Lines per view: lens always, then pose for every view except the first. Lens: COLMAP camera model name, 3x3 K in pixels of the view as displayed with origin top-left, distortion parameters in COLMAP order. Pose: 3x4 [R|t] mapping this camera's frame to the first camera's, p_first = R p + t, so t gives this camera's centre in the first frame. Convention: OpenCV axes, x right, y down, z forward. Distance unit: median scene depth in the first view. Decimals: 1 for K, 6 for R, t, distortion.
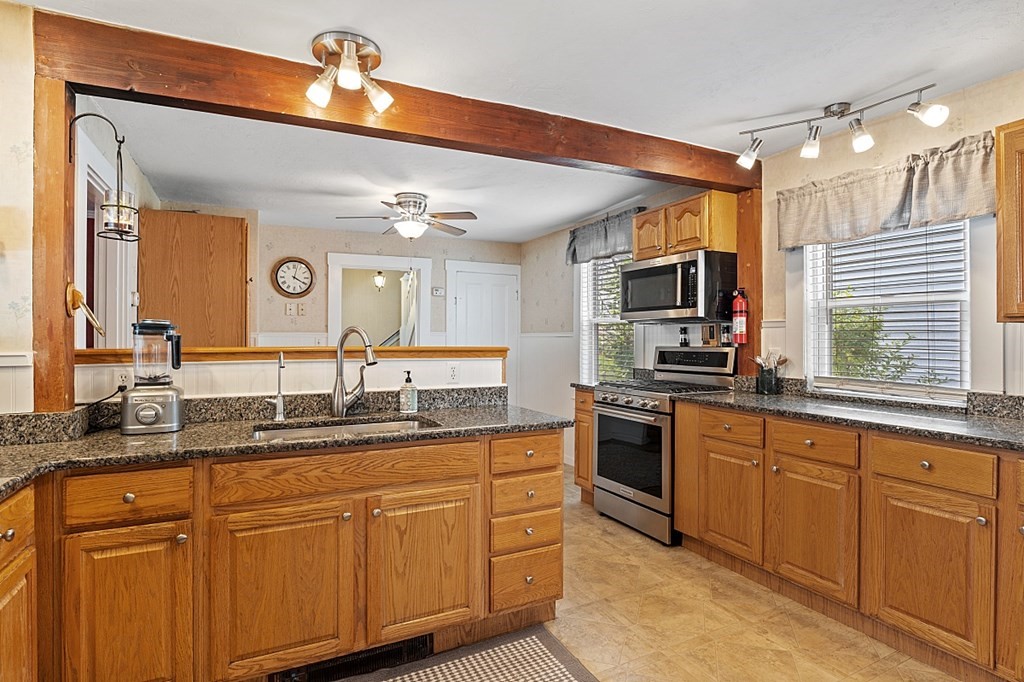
lens RADIAL K [[555.6, 0, 510.1], [0, 555.6, 340.6], [0, 0, 1]] dist [-0.021254, 0.004165]
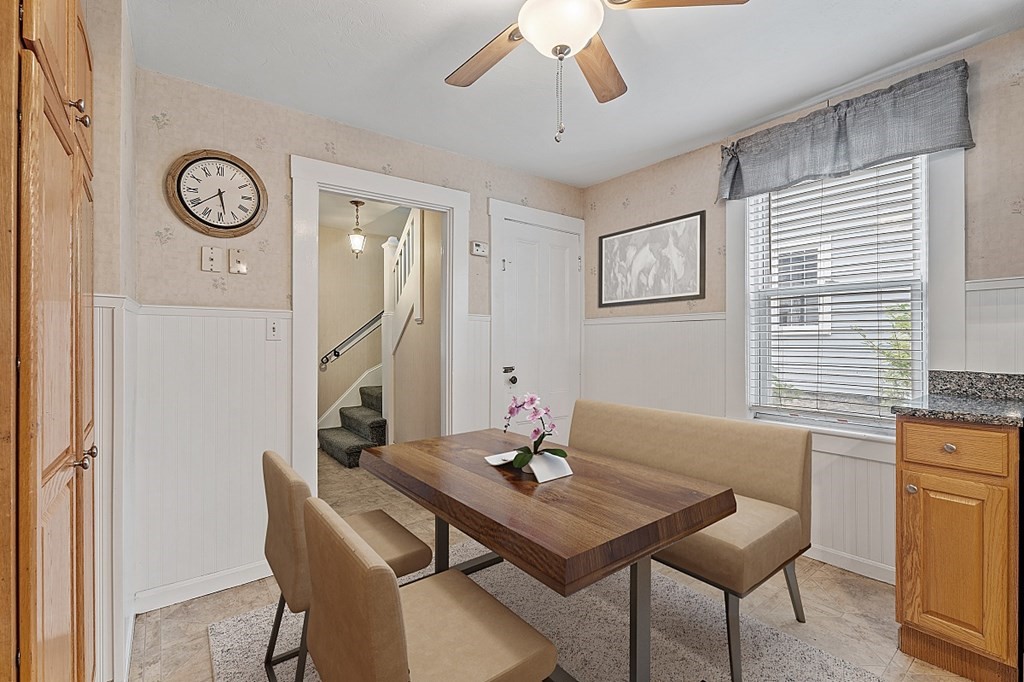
lens RADIAL K [[456.0, 0, 511.1], [0, 456.0, 343.4], [0, 0, 1]] dist [0.000575, 0.000047]
pose [[0.975820, -0.004663, 0.218525, -0.227593], [0.004216, 0.999988, 0.002515, 0.017821], [-0.218534, -0.001533, 0.975828, 0.550159]]
